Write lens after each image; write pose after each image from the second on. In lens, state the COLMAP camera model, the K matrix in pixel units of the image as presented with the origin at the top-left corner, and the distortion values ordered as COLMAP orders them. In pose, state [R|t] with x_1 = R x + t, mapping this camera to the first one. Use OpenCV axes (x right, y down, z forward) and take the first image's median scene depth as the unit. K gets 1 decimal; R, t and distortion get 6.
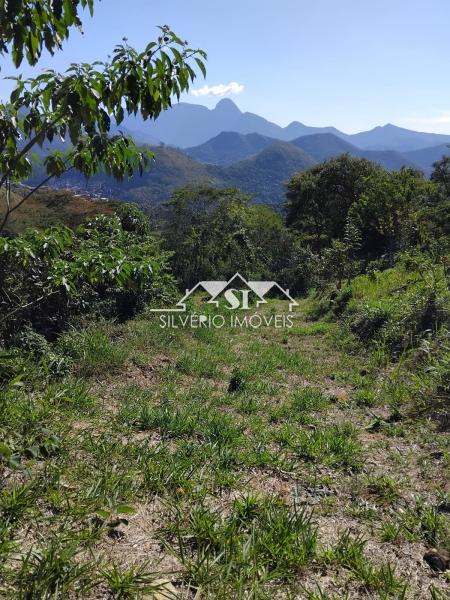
lens RADIAL K [[472.0, 0, 225.0], [0, 472.0, 300.0], [0, 0, 1]] dist [0.106097, -0.241564]
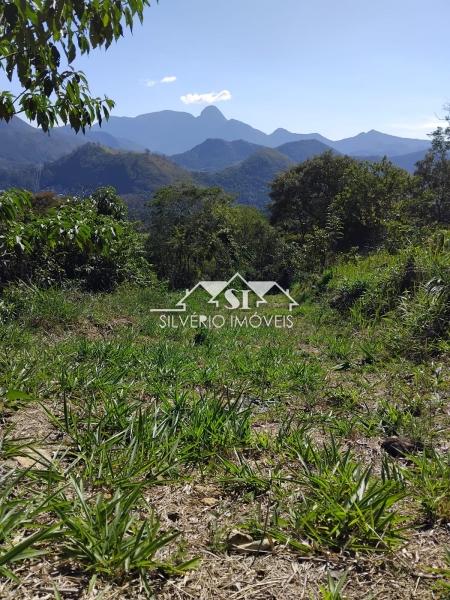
lens RADIAL K [[474.8, 0, 225.0], [0, 474.8, 300.0], [0, 0, 1]] dist [0.093024, -0.222528]
pose [[0.999586, -0.014010, 0.025145, 0.006795], [0.014386, 0.999786, -0.014862, 0.015585], [-0.024932, 0.015218, 0.999573, 0.008457]]
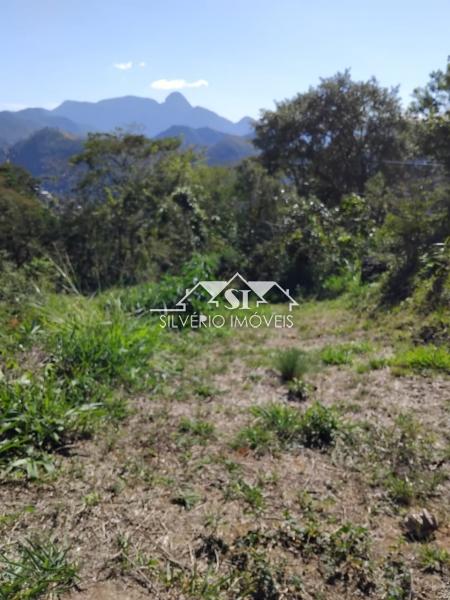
lens RADIAL K [[474.8, 0, 225.0], [0, 474.8, 300.0], [0, 0, 1]] dist [0.093024, -0.222528]
pose [[0.995368, -0.020615, 0.093900, 0.025200], [0.020388, 0.999786, 0.003373, -0.004147], [-0.093950, -0.001443, 0.995576, 0.378366]]
